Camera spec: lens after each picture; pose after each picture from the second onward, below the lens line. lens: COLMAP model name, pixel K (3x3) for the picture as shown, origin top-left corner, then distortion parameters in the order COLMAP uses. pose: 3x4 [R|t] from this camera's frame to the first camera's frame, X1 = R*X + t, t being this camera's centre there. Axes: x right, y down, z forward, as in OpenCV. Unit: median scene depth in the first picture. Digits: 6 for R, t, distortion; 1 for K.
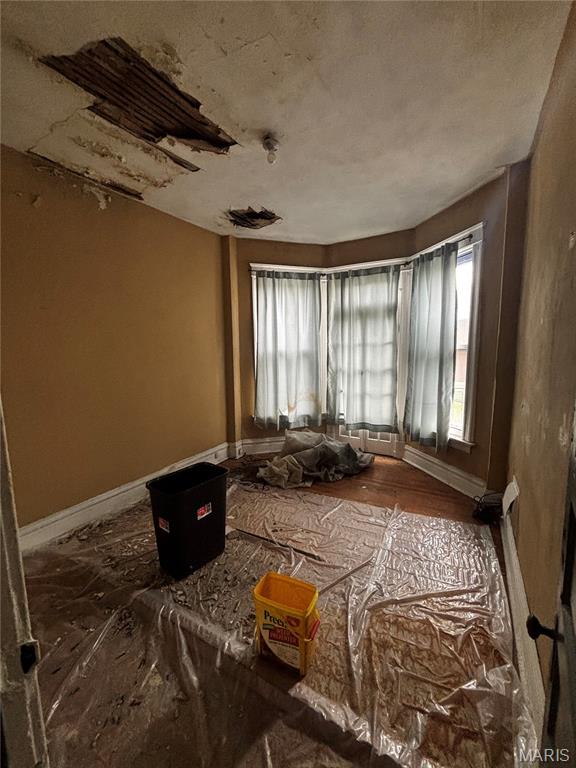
lens RADIAL K [[319.1, 0, 290.1], [0, 319.1, 381.3], [0, 0, 1]] dist [-0.001948, 0.002400]
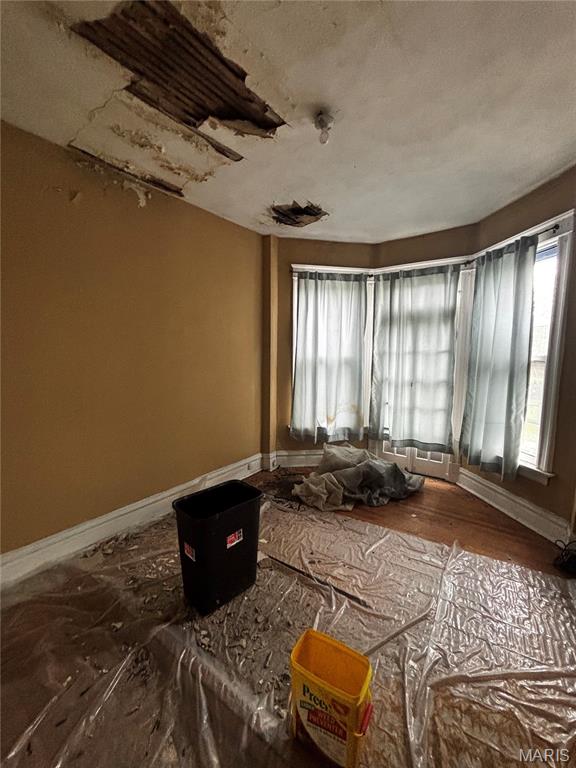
lens RADIAL K [[319.1, 0, 290.5], [0, 319.1, 380.4], [0, 0, 1]] dist [-0.001948, 0.002400]
pose [[0.993944, 0.030031, -0.105709, -0.027402], [-0.032163, 0.999311, -0.018520, -0.013863], [0.105080, 0.021808, 0.994225, 0.101597]]
